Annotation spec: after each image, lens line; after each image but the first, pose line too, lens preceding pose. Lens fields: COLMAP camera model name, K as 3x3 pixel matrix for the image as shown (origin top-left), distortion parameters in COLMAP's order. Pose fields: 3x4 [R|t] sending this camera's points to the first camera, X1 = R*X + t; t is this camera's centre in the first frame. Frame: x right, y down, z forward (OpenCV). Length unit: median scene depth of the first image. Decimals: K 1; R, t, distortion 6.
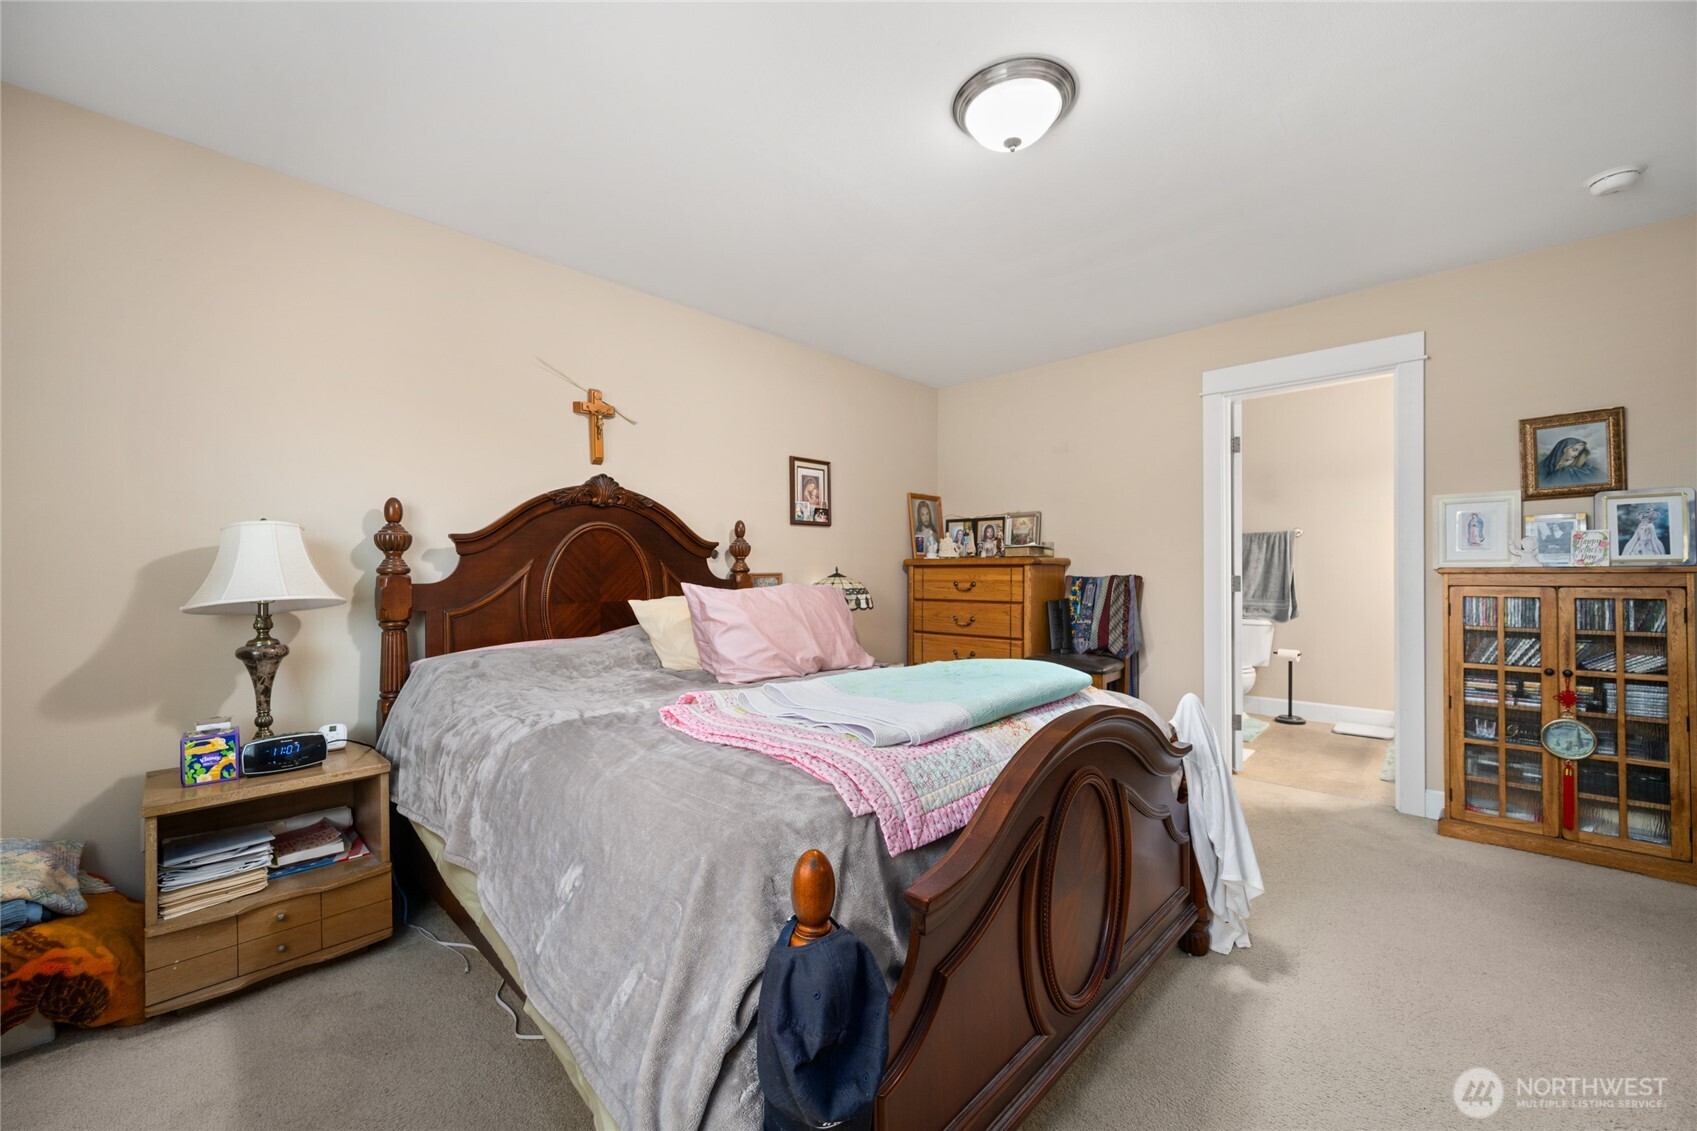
lens RADIAL K [[664.4, 0, 850.3], [0, 664.4, 561.8], [0, 0, 1]] dist [0.001296, -0.000265]
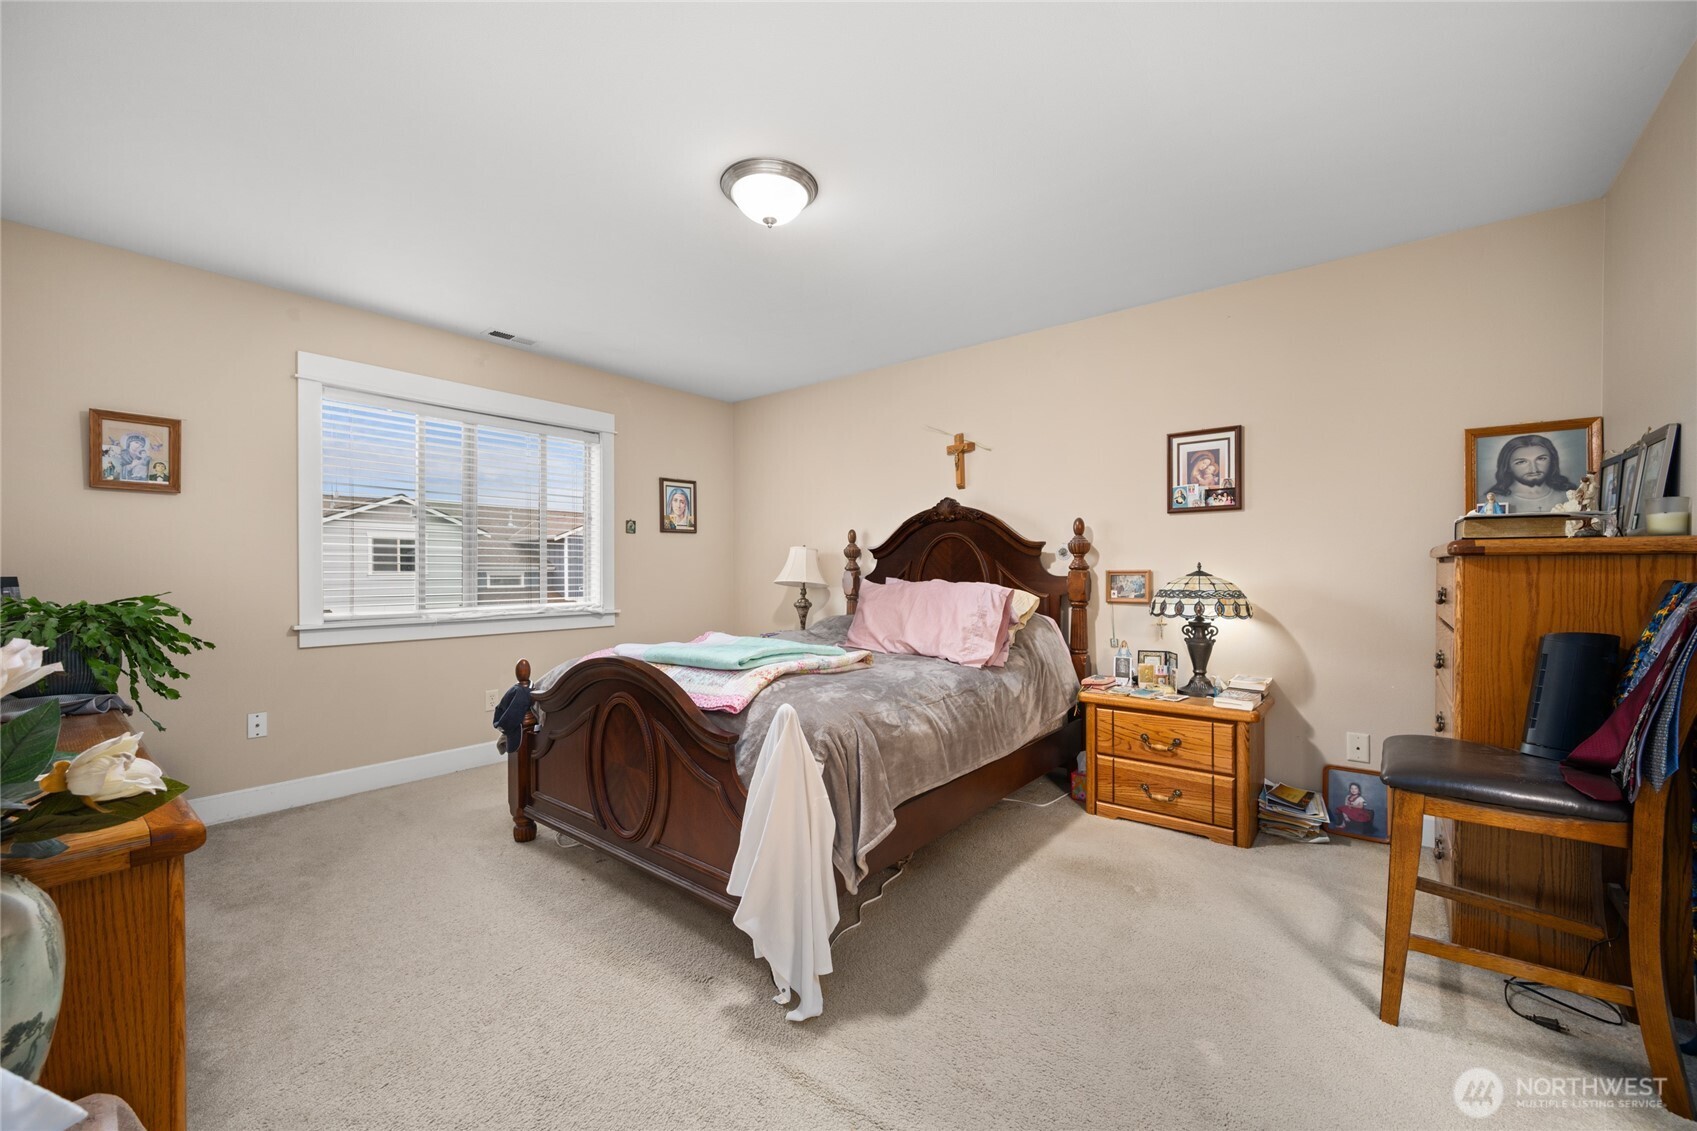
lens RADIAL K [[664.4, 0, 857.3], [0, 664.4, 571.0], [0, 0, 1]] dist [0.001296, -0.000265]
pose [[0.094001, 0.003676, -0.995565, 0.730146], [0.014726, 0.999879, 0.005082, 0.007435], [0.995463, -0.015138, 0.093936, 0.517890]]
